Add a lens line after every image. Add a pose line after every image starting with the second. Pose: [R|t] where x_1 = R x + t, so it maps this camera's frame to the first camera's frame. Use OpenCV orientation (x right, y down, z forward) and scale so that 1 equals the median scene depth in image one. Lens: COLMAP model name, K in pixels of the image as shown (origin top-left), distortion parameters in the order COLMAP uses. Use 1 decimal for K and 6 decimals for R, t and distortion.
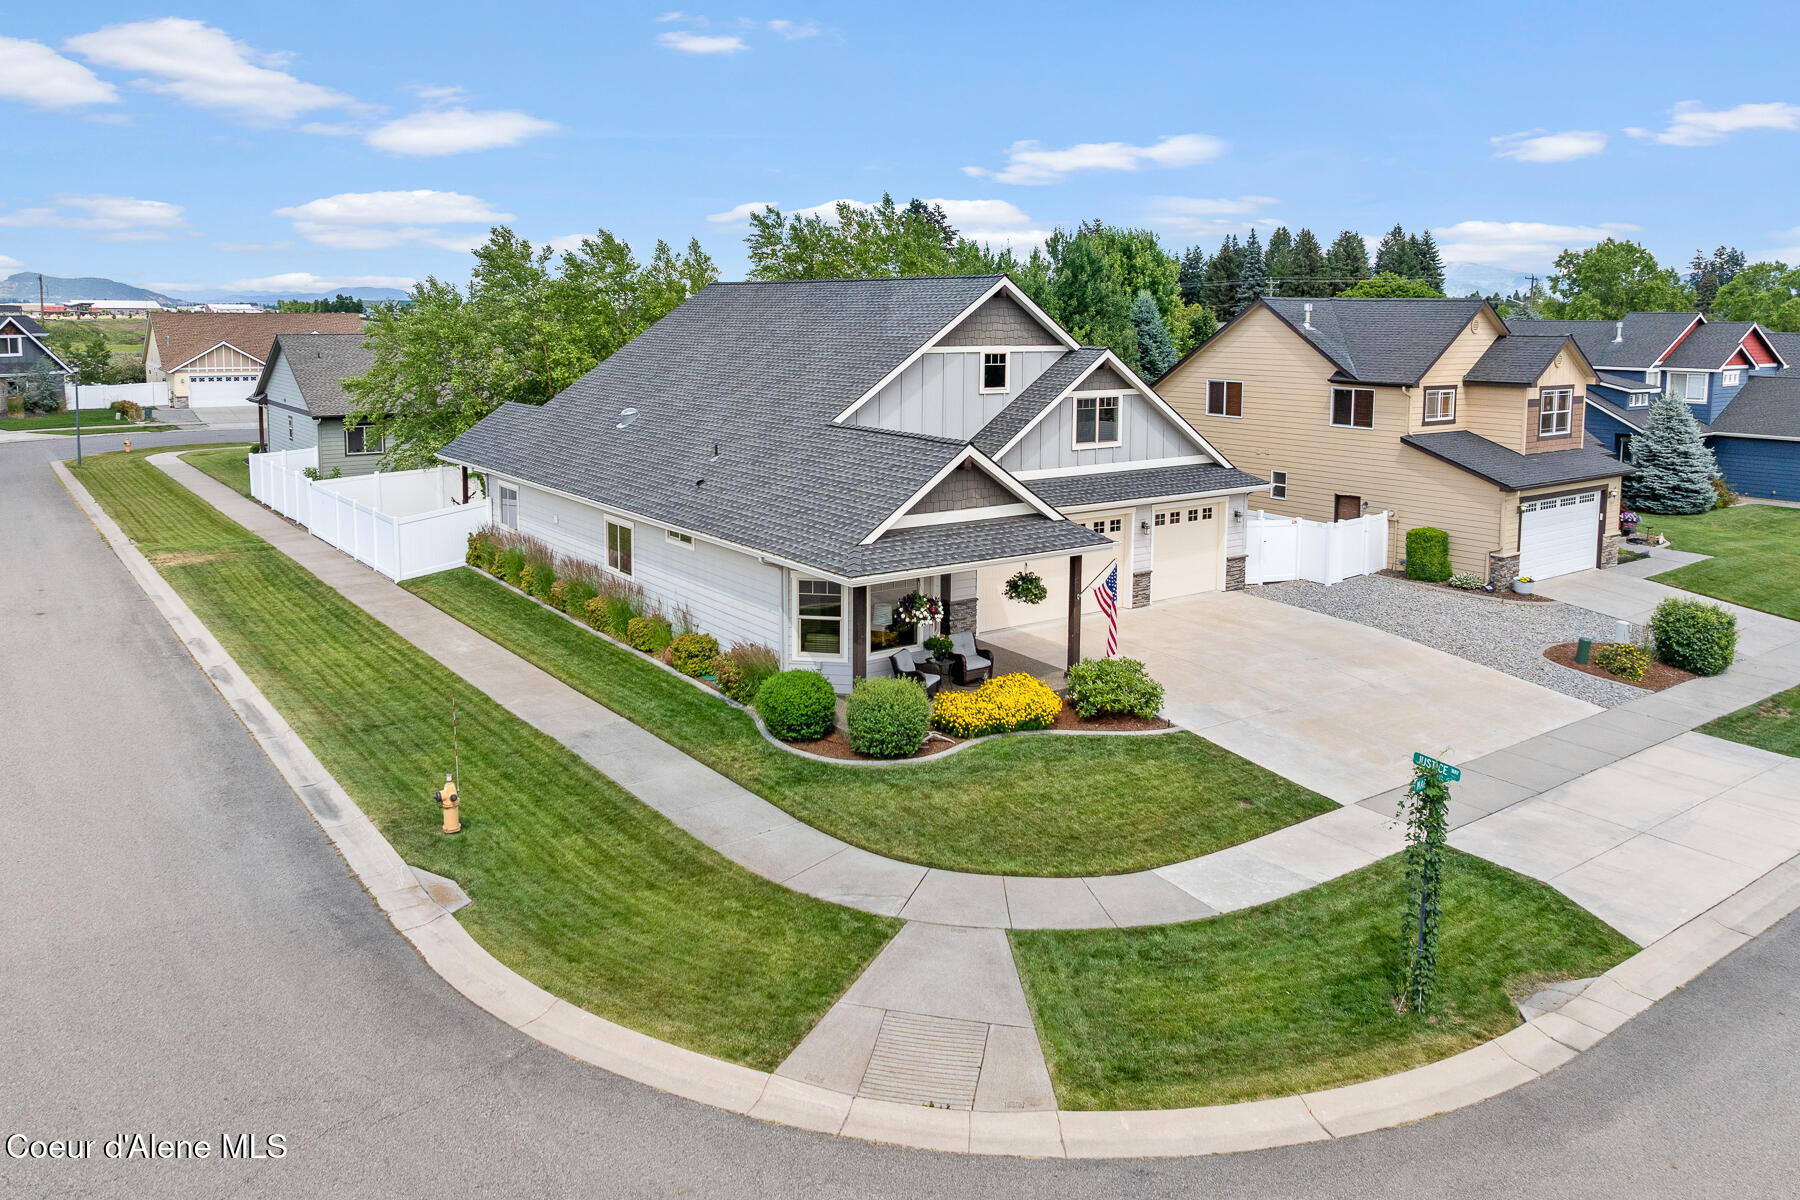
lens RADIAL K [[1267.9, 0, 906.6], [0, 1267.9, 593.7], [0, 0, 1]] dist [-0.020575, 0.001716]
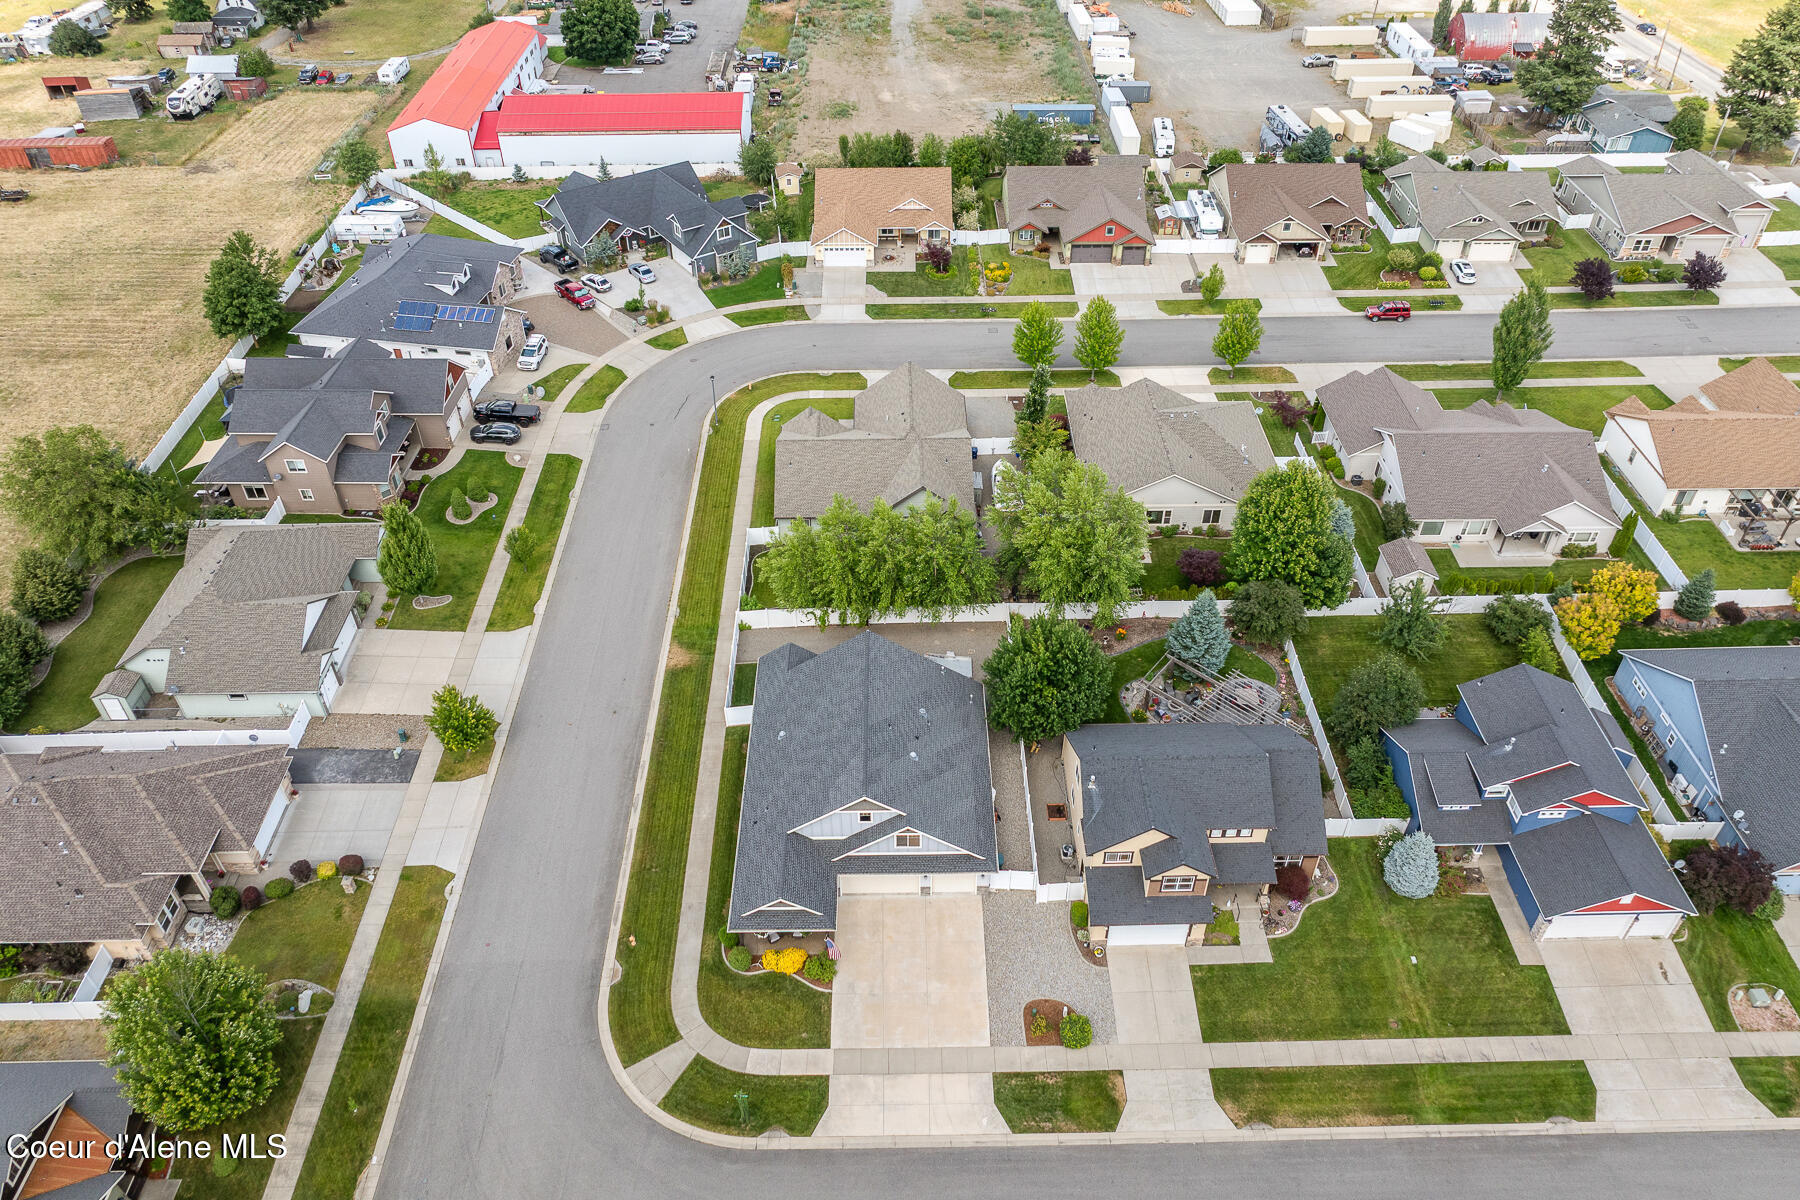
lens RADIAL K [[1267.9, 0, 906.6], [0, 1267.9, 593.7], [0, 0, 1]] dist [-0.020575, 0.001716]
pose [[0.812441, 0.368805, -0.451577, 1.119300], [-0.115092, 0.860723, 0.495893, -1.830634], [0.571571, -0.350911, 0.741733, -0.704004]]
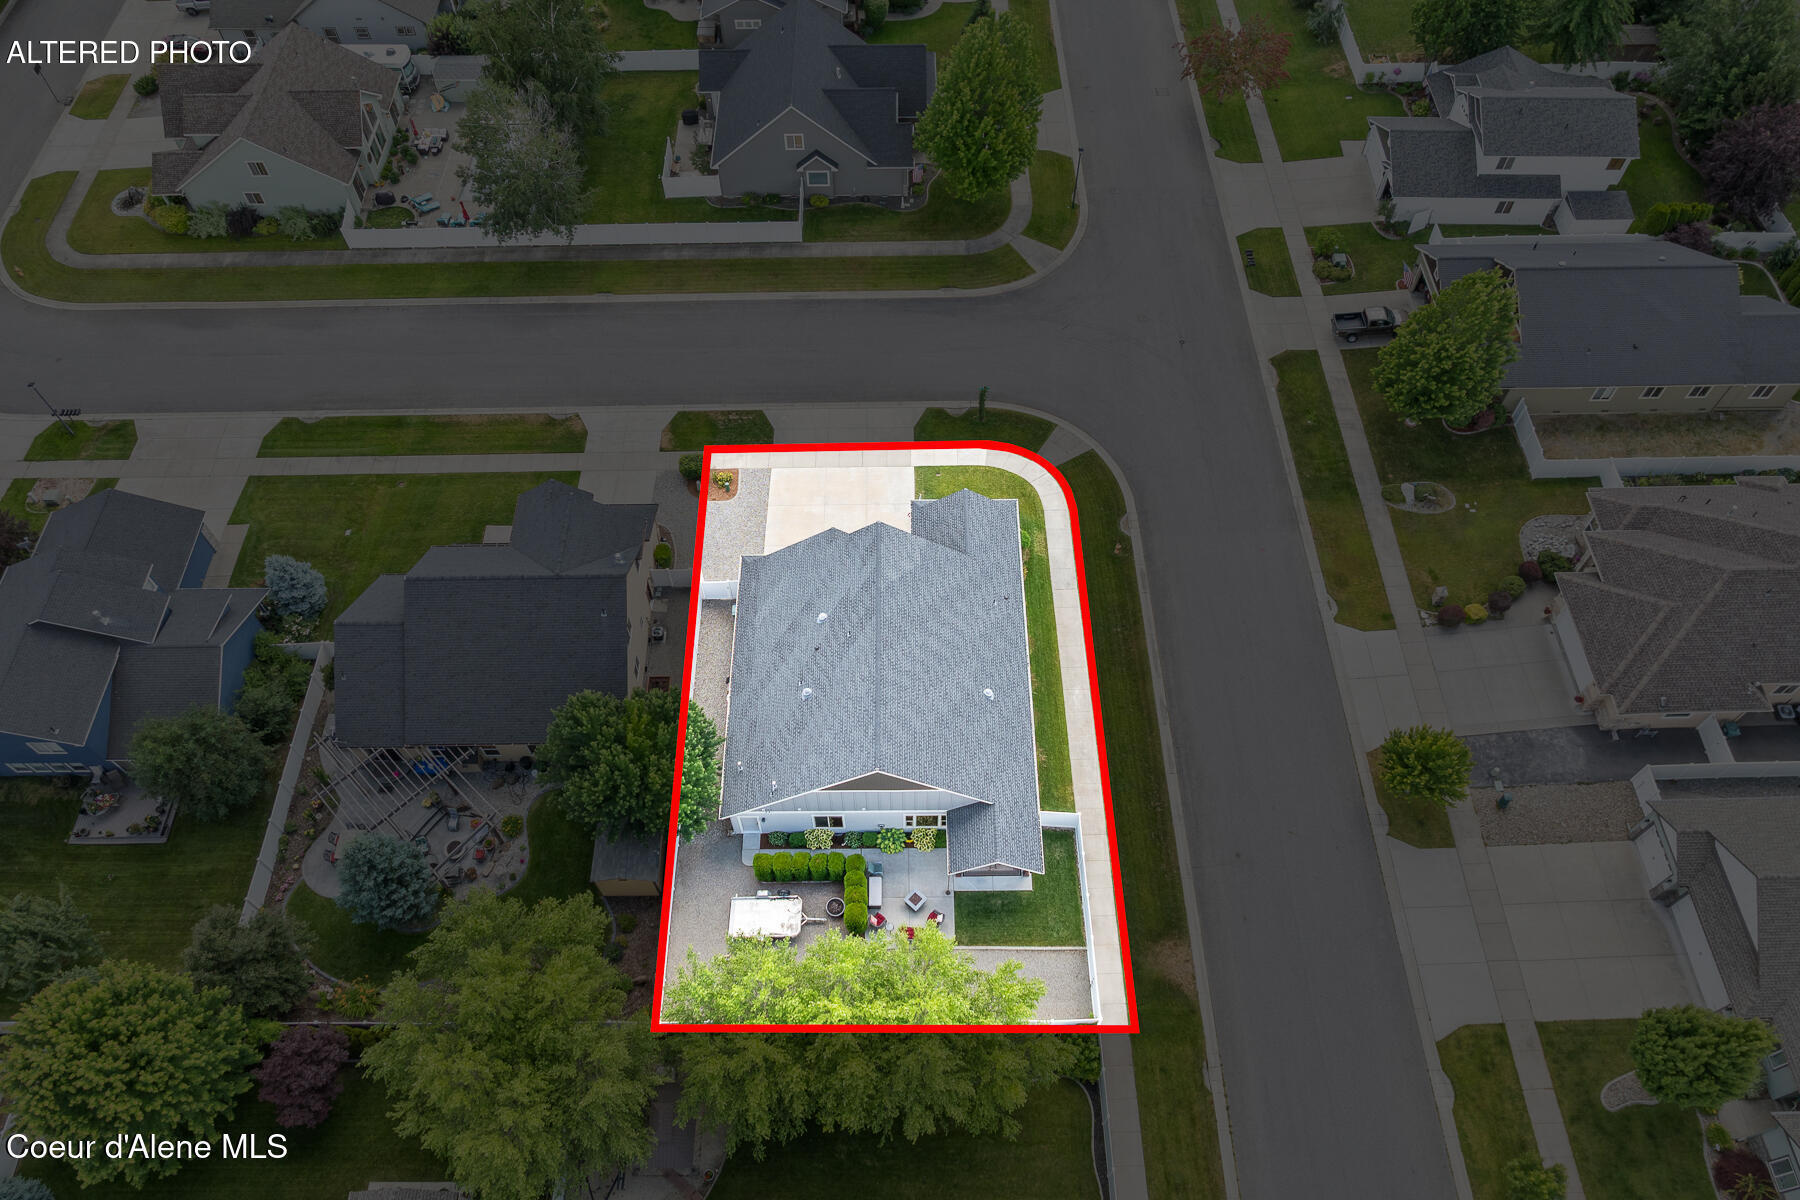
lens RADIAL K [[1267.9, 0, 906.6], [0, 1267.9, 593.7], [0, 0, 1]] dist [-0.020575, 0.001716]
pose [[-0.809647, -0.488916, 0.324704, -0.776709], [0.121836, 0.401178, 0.907861, -2.229701], [-0.574132, 0.774608, -0.265245, 1.647755]]
